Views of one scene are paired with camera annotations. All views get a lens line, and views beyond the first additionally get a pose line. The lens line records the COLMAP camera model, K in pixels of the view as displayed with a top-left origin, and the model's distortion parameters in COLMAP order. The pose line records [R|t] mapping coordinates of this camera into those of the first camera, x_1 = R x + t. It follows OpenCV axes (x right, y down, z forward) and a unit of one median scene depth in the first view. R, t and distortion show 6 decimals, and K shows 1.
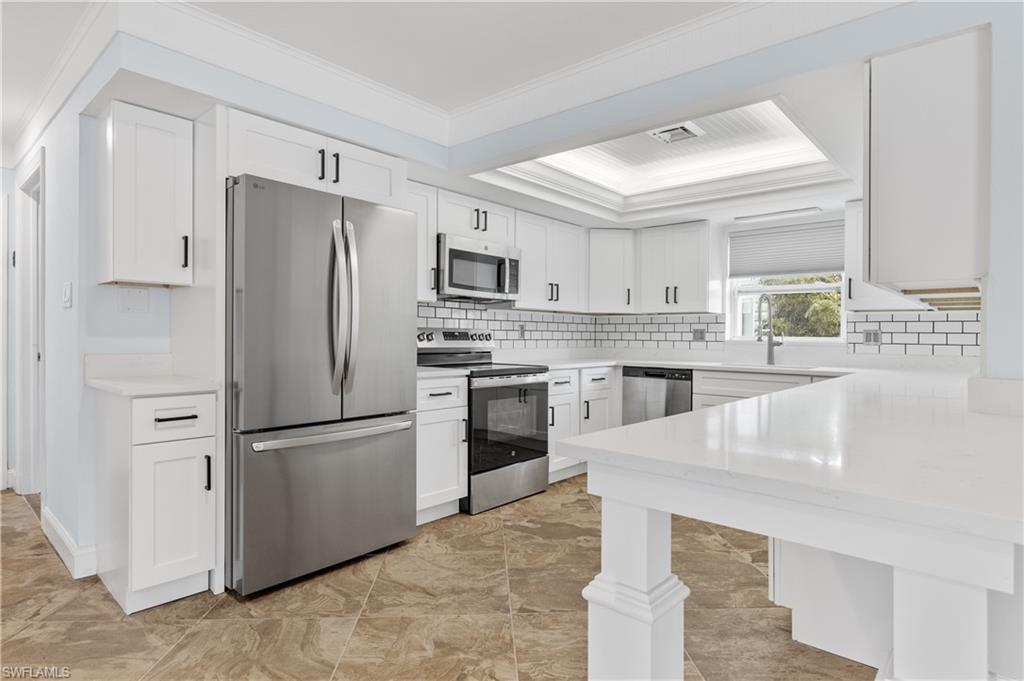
lens RADIAL K [[556.7, 0, 517.4], [0, 556.7, 338.3], [0, 0, 1]] dist [0.001182, 0.002345]
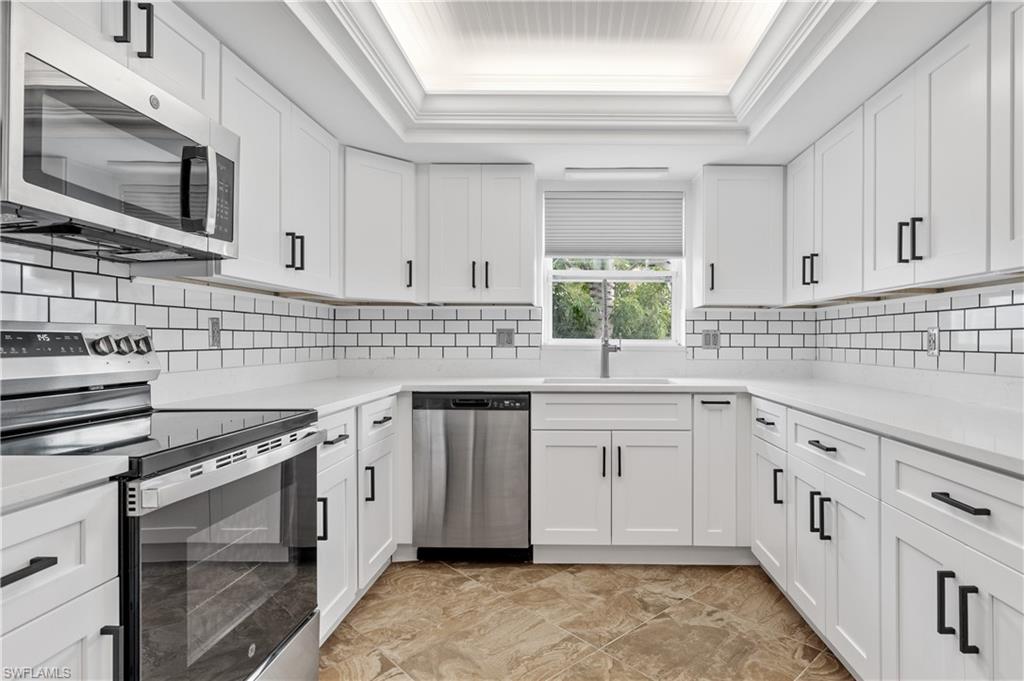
lens RADIAL K [[556.7, 0, 517.4], [0, 556.7, 338.5], [0, 0, 1]] dist [0.001182, 0.002345]
pose [[0.790288, -0.006070, 0.612706, -0.085031], [0.008670, 0.999962, -0.001276, -0.004259], [-0.612675, 0.006321, 0.790310, 0.519085]]
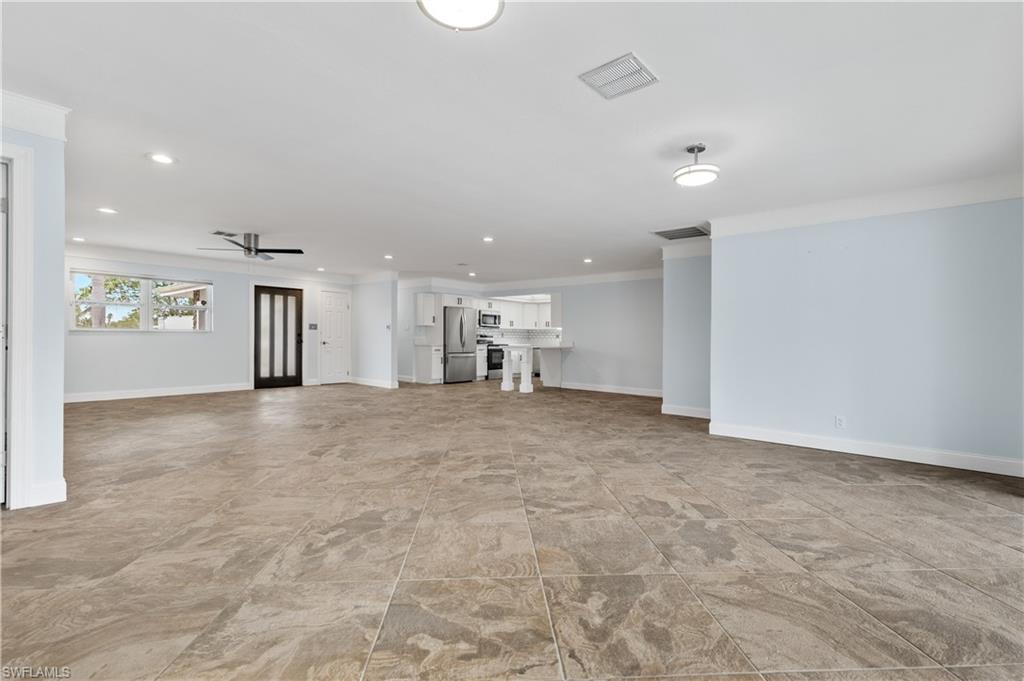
lens RADIAL K [[459.1, 0, 512.4], [0, 459.1, 341.6], [0, 0, 1]] dist [0.003769, 0.001085]
pose [[0.999987, -0.001570, -0.004842, 0.087835], [0.001565, 0.999998, -0.001166, 0.030281], [0.004844, 0.001158, 0.999988, -1.857479]]
